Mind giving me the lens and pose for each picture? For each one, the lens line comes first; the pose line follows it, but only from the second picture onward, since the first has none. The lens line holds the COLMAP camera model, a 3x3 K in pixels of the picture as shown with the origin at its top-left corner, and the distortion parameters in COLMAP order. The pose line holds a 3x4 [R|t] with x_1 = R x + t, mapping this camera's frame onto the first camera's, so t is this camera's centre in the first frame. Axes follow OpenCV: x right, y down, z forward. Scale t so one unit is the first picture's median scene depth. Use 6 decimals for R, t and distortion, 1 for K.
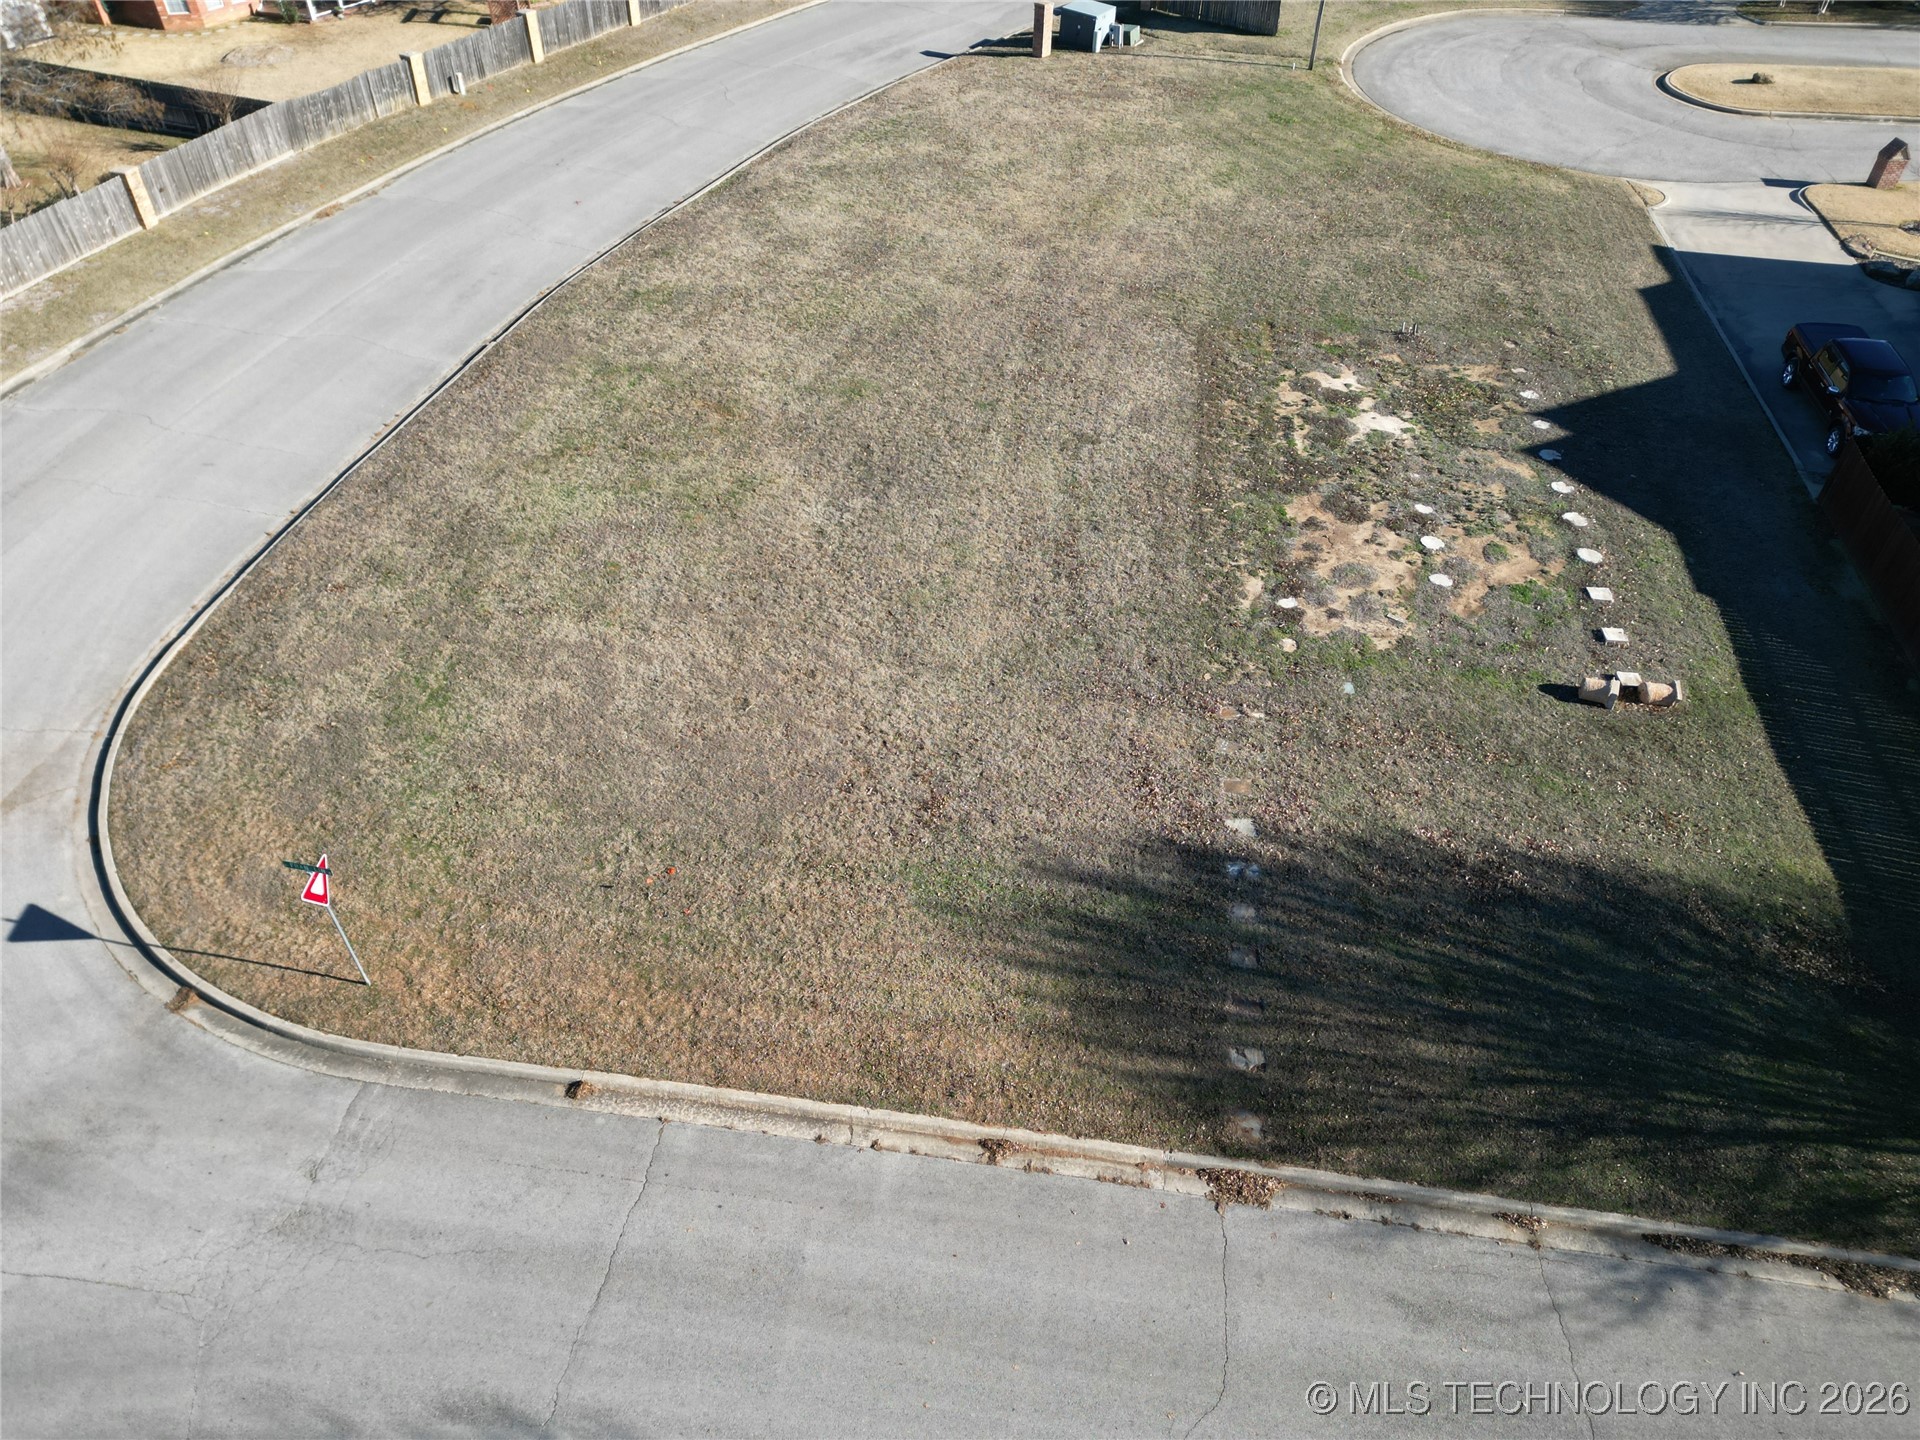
lens RADIAL K [[1333.0, 0, 976.4], [0, 1333.0, 721.0], [0, 0, 1]] dist [0.060687, -0.049139]
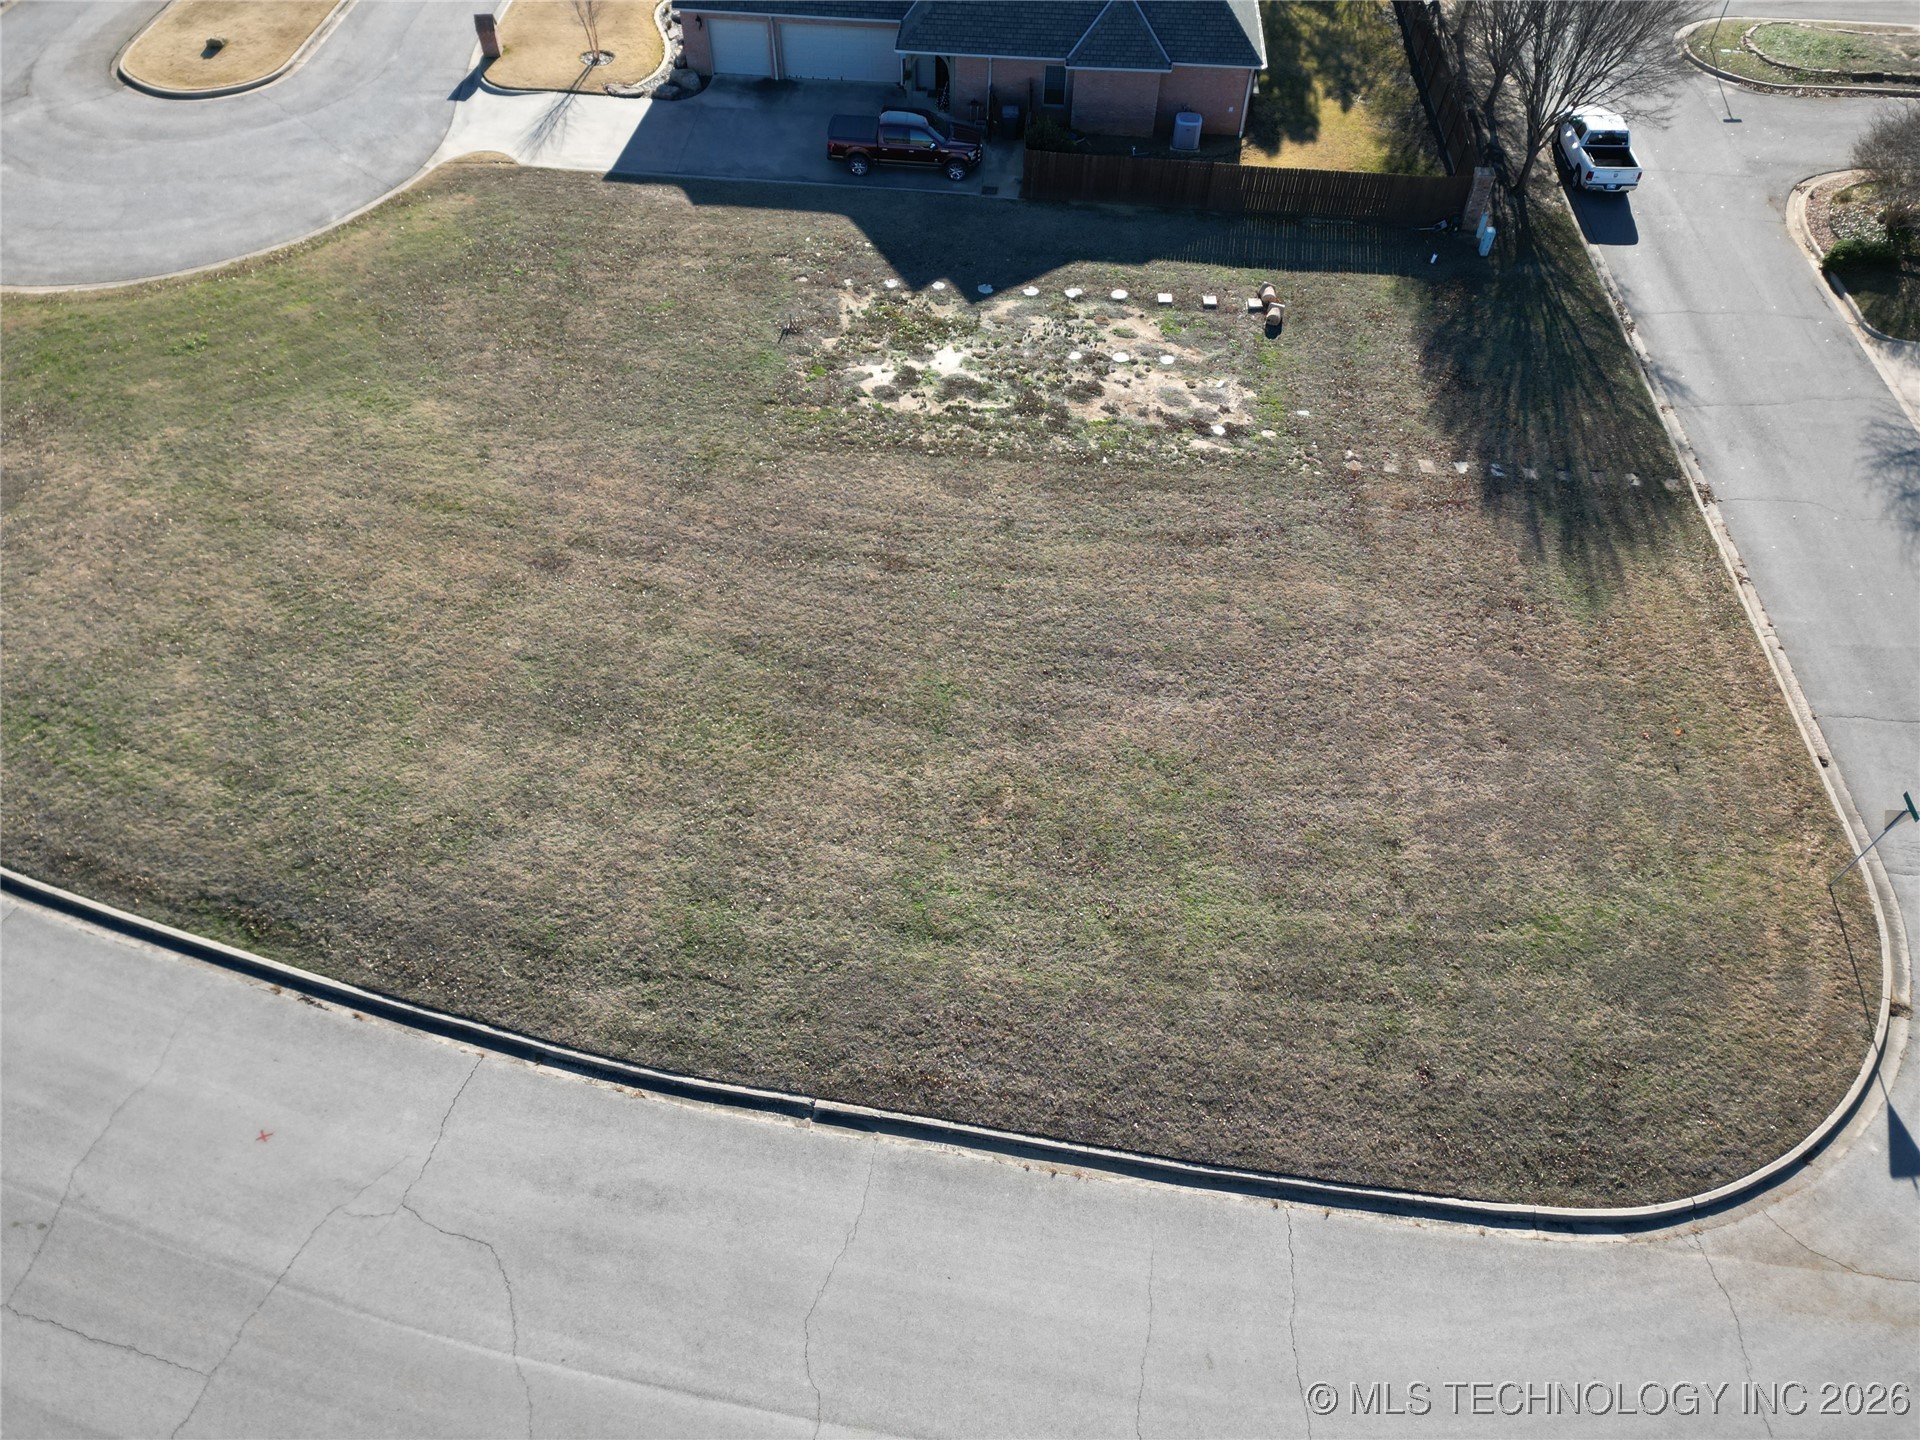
lens RADIAL K [[1333.0, 0, 973.9], [0, 1333.0, 722.6], [0, 0, 1]] dist [0.060687, -0.049139]
pose [[-0.064231, -0.775290, 0.628332, -0.832421], [0.656489, 0.441381, 0.611723, -0.950085], [-0.751596, 0.451785, 0.480619, 0.673240]]
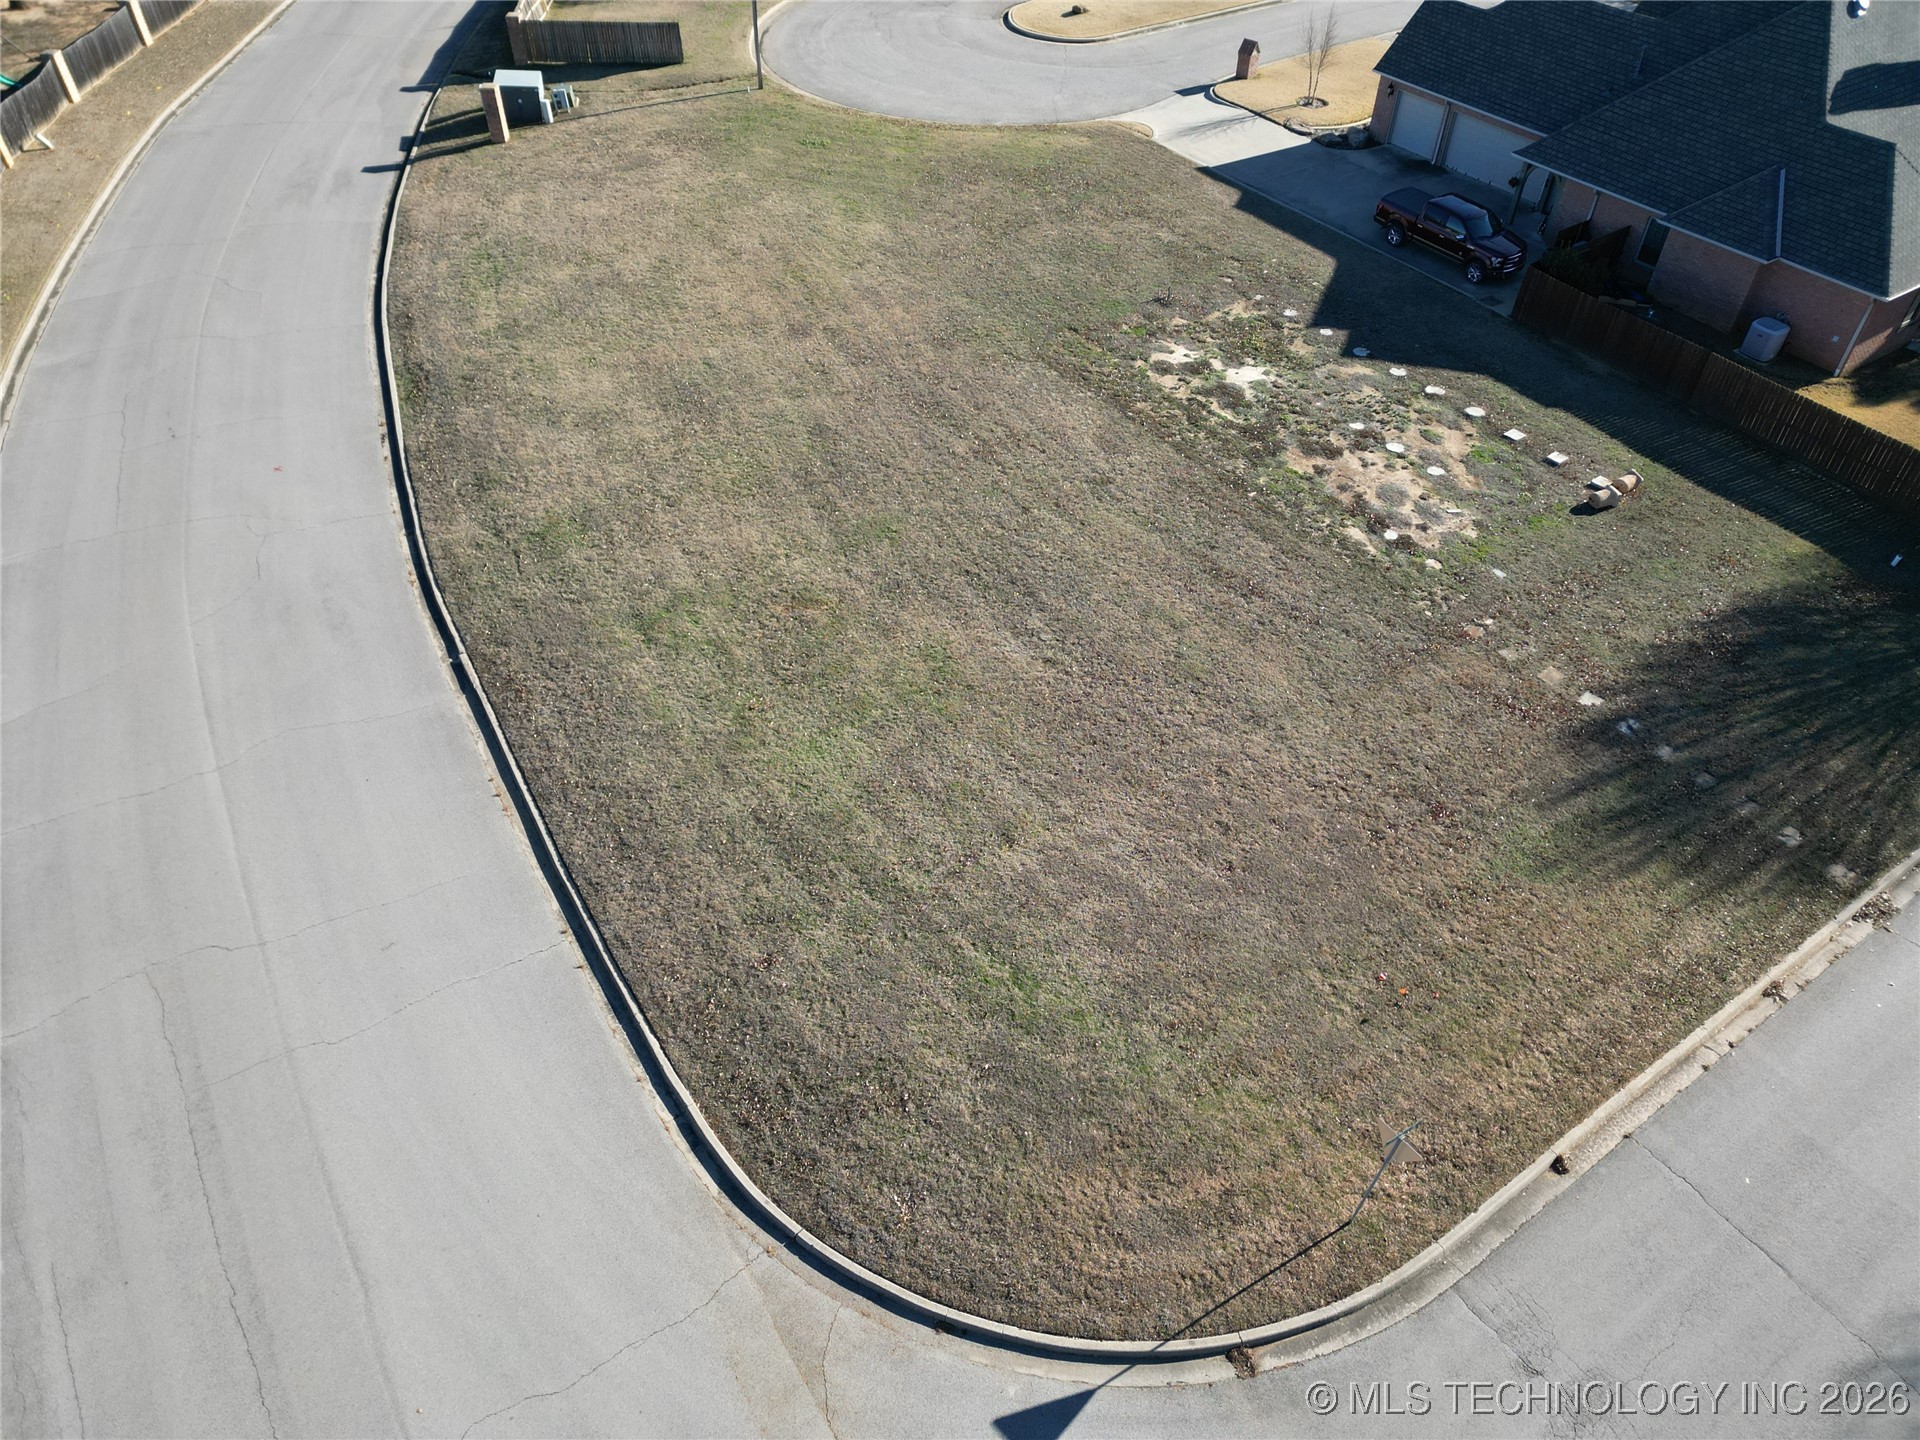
lens RADIAL K [[1333.0, 0, 965.6], [0, 1333.0, 721.5], [0, 0, 1]] dist [0.060687, -0.049139]
pose [[0.733223, -0.469396, 0.491987, -0.719843], [0.450760, 0.877231, 0.165170, -0.313433], [-0.509116, 0.100661, 0.854791, 0.184400]]
